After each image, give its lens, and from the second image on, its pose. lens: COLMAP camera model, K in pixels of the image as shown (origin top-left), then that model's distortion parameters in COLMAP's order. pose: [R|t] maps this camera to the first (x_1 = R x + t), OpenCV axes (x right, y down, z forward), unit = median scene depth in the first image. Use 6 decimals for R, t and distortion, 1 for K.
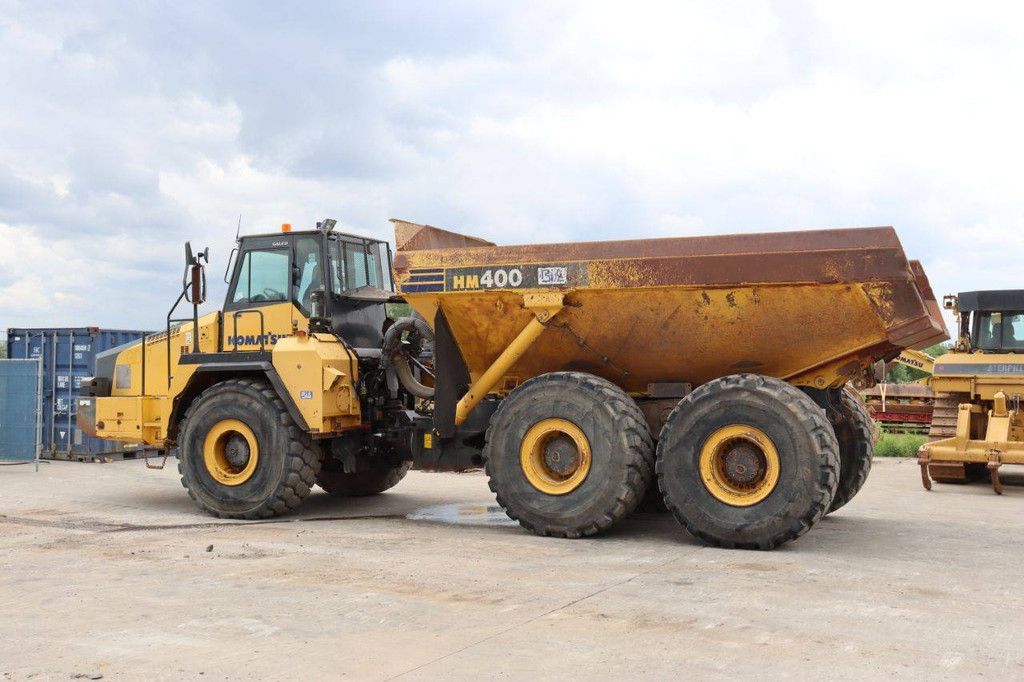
lens RADIAL K [[1115.3, 0, 496.1], [0, 1115.3, 344.5], [0, 0, 1]] dist [-0.047567, 0.009966]
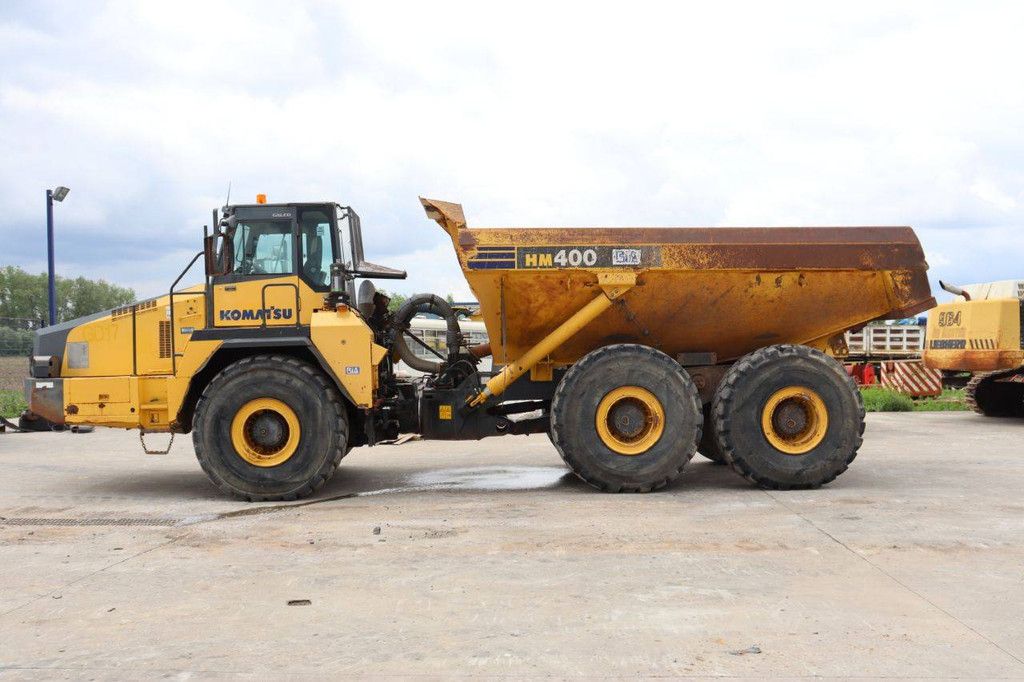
lens RADIAL K [[1023.0, 0, 512.0], [0, 1023.0, 341.0], [0, 0, 1]] dist [-0.111612, 0.174172]
pose [[0.896299, -0.009282, 0.443352, -0.485665], [-0.000297, 0.999768, 0.021531, -0.000246], [-0.443450, -0.019430, 0.896089, 0.140628]]
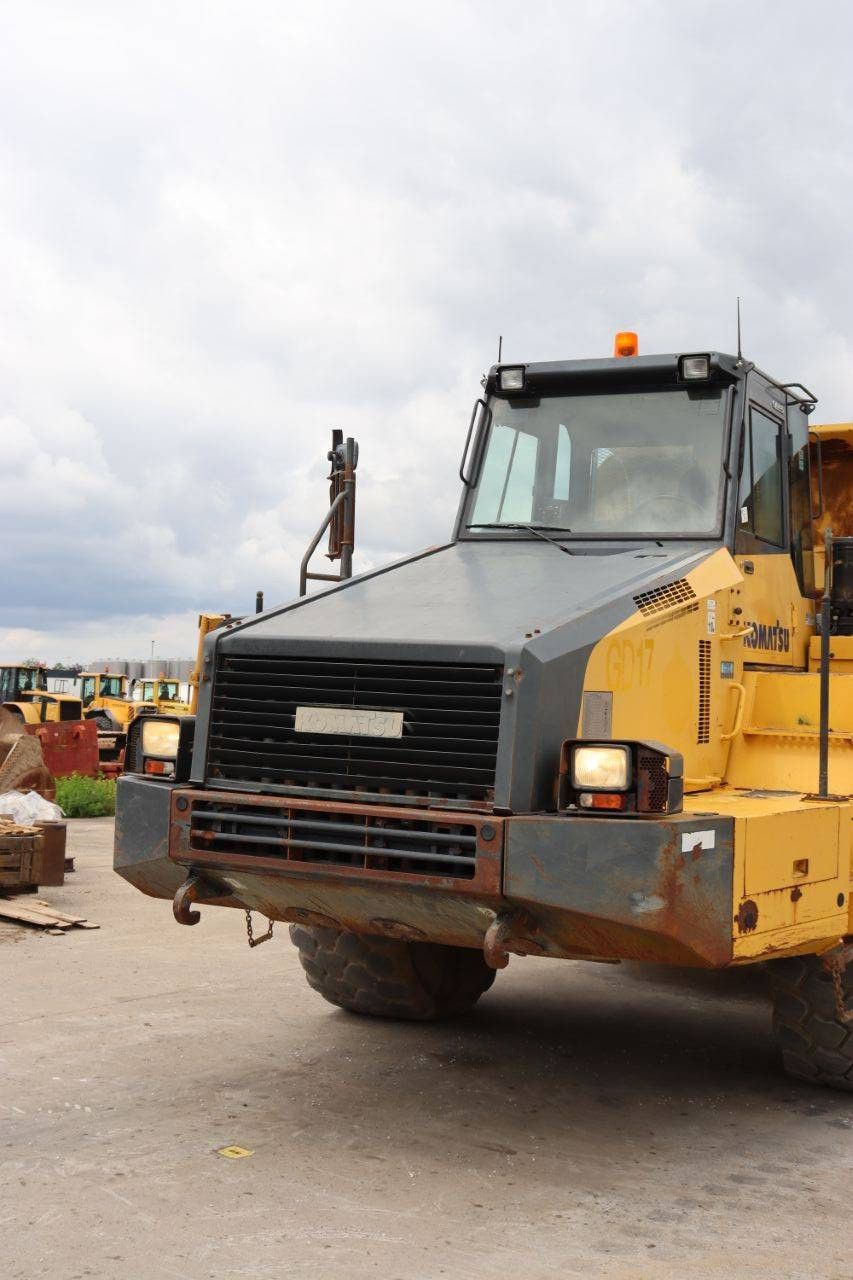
lens RADIAL K [[1499.0, 0, 418.4], [0, 1499.0, 639.8], [0, 0, 1]] dist [-0.078742, 0.308436]
pose [[0.104381, 0.043148, 0.993601, -0.897604], [-0.056909, 0.997681, -0.037347, 0.027880], [-0.992908, -0.052646, 0.106595, 1.274380]]
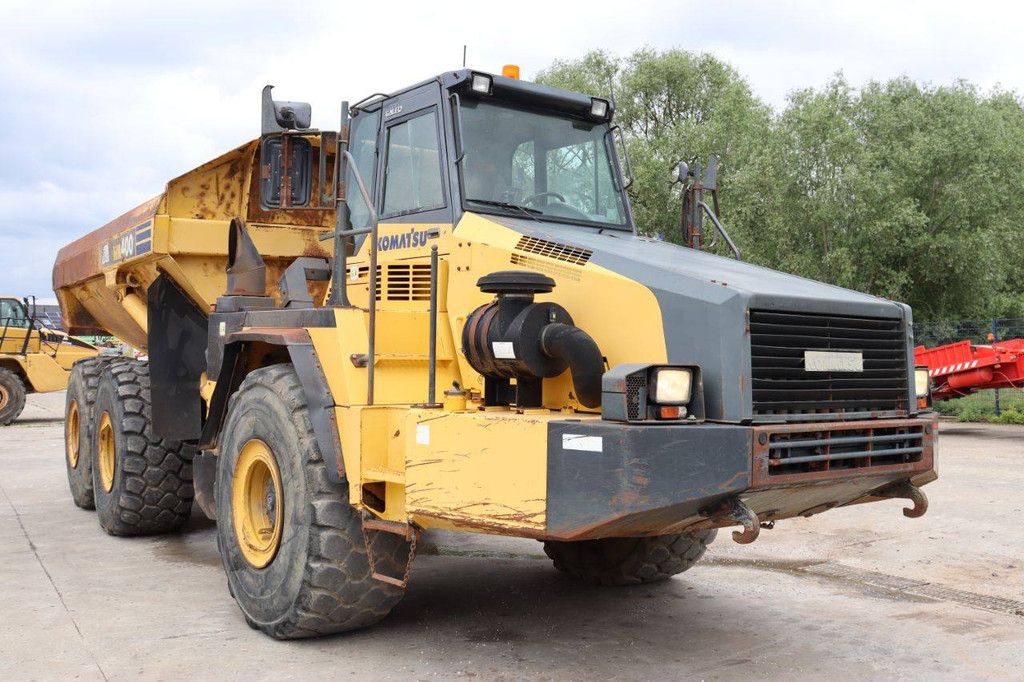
lens RADIAL K [[1023.0, 0, 512.0], [0, 1023.0, 341.0], [0, 0, 1]] dist [-0.111612, 0.174172]
pose [[-0.848952, 0.007112, 0.528422, -0.552136], [-0.012996, 0.999326, -0.034329, 0.044510], [-0.528311, -0.036011, -0.848287, 1.758737]]
